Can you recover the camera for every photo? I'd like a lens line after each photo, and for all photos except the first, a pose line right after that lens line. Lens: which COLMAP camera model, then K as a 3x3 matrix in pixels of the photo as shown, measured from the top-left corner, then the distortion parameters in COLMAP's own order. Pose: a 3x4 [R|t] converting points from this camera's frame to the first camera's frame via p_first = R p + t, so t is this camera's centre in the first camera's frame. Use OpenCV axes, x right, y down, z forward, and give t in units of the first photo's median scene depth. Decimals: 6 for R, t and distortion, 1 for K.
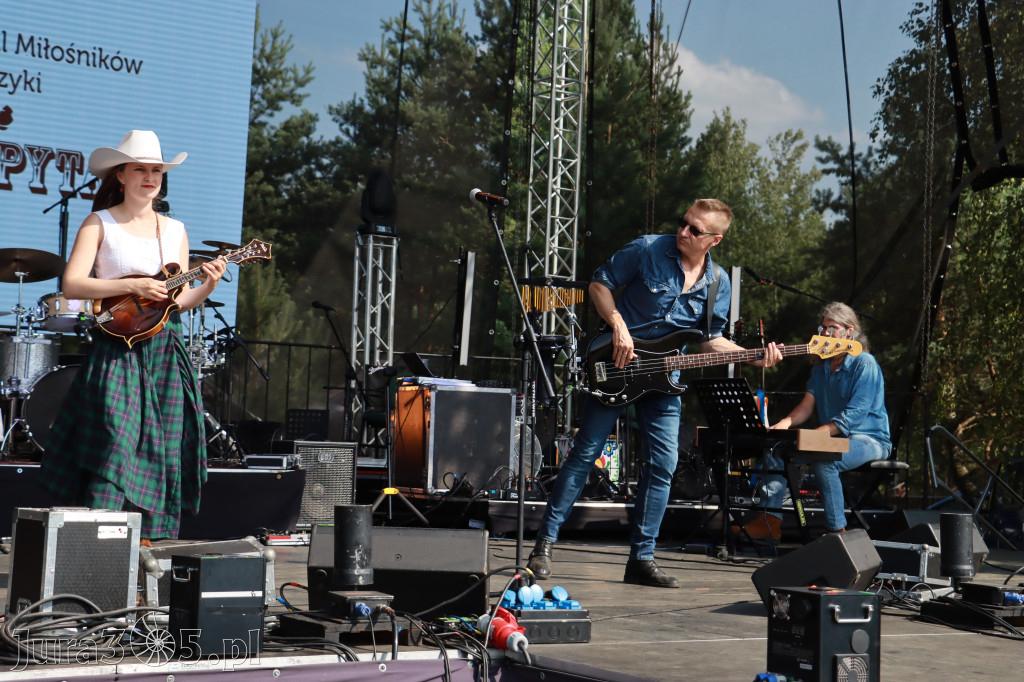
lens RADIAL K [[1638.6, 0, 518.9], [0, 1638.6, 313.6], [0, 0, 1]] dist [0.144243, -0.028485]
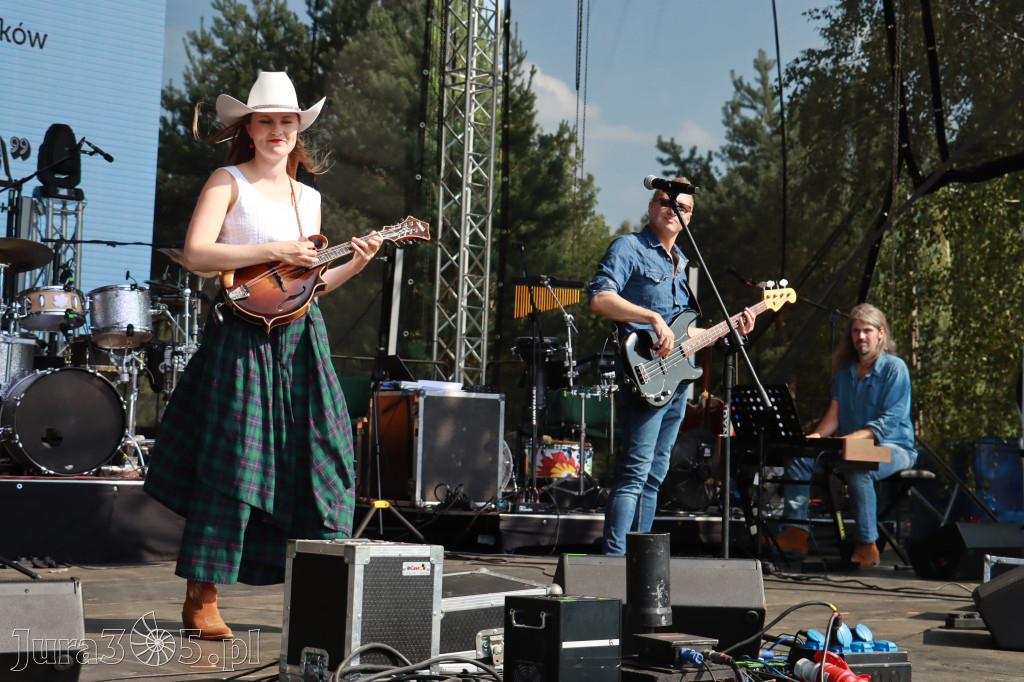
lens RADIAL K [[1647.4, 0, 509.4], [0, 1647.4, 338.0], [0, 0, 1]] dist [0.152626, 0.103160]
pose [[0.991993, 0.005717, 0.126161, -0.140825], [-0.007469, 0.999882, 0.013423, 0.001034], [-0.126069, -0.014258, 0.991919, 0.072372]]
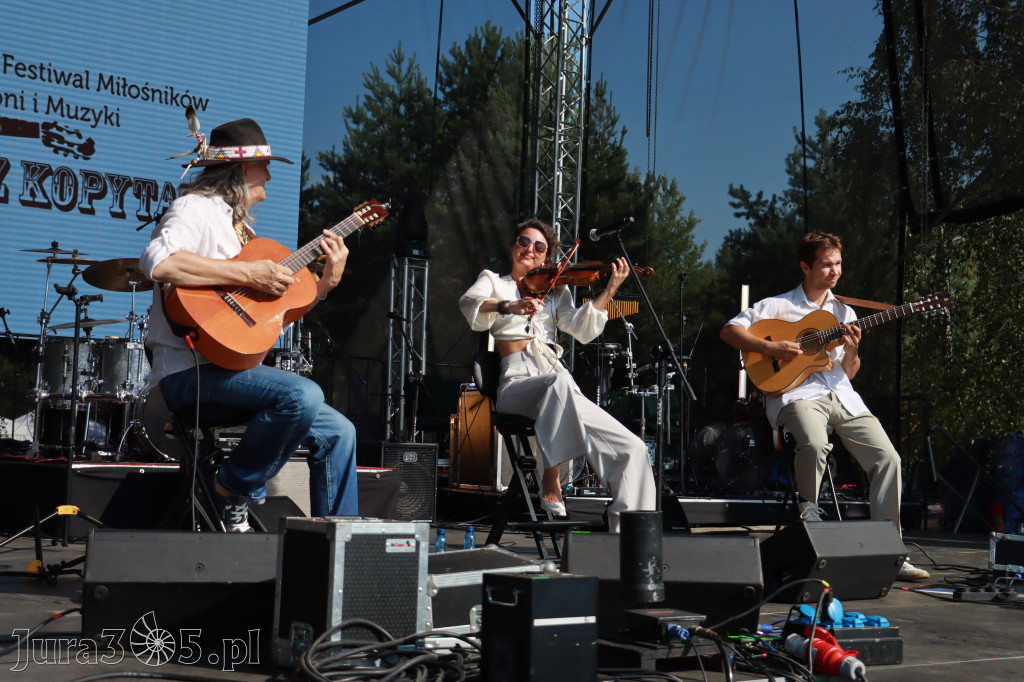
lens RADIAL K [[1337.4, 0, 512.8], [0, 1337.4, 341.9], [0, 0, 1]] dist [0.036352, 0.098744]
pose [[0.998829, -0.001096, 0.048368, -0.101673], [0.000941, 0.999994, 0.003239, 0.010860], [-0.048371, -0.003189, 0.998824, 0.138572]]
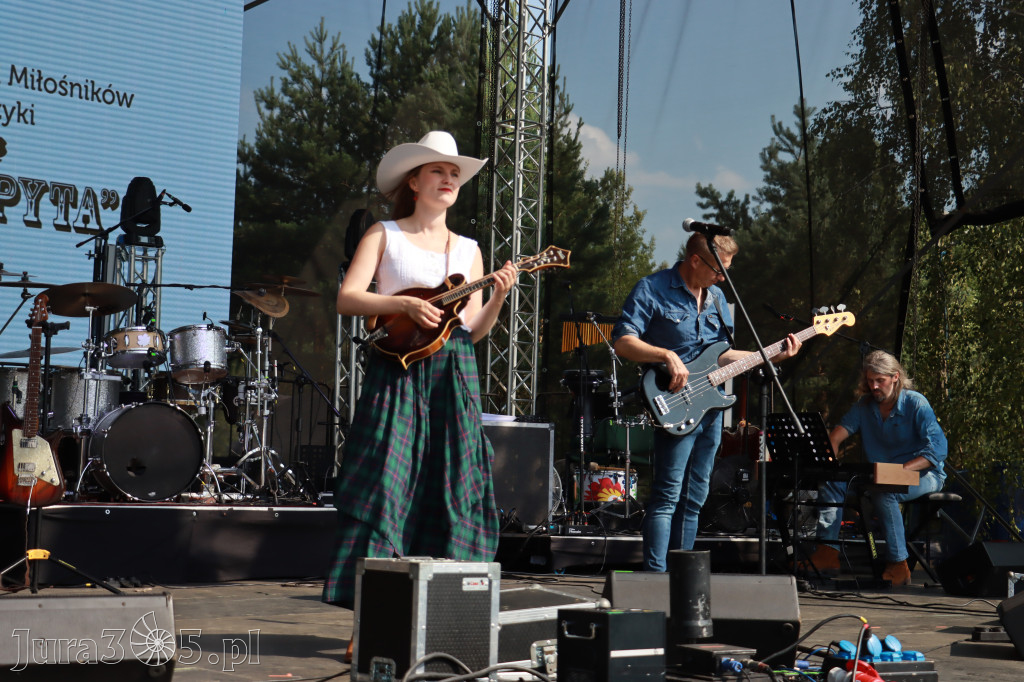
lens RADIAL K [[1555.4, 0, 514.9], [0, 1555.4, 335.7], [0, 0, 1]] dist [0.119980, 0.123353]
pose [[0.995074, -0.000198, 0.099132, -0.142572], [0.001131, 0.999956, -0.009359, 0.001040], [-0.099126, 0.009425, 0.995030, 0.062298]]
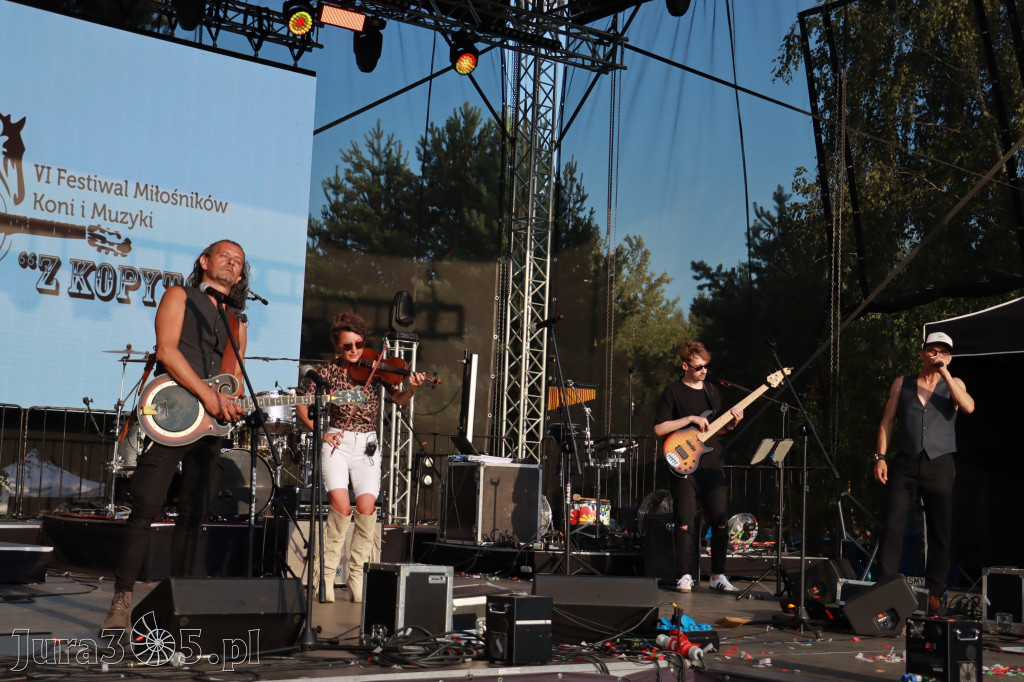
lens RADIAL K [[1357.4, 0, 509.5], [0, 1357.4, 343.9], [0, 0, 1]] dist [0.027449, 0.056889]
pose [[0.997594, 0.010101, 0.068591, -0.122557], [-0.007870, 0.999434, -0.032716, -0.017362], [-0.068883, 0.032098, 0.997108, -0.096664]]
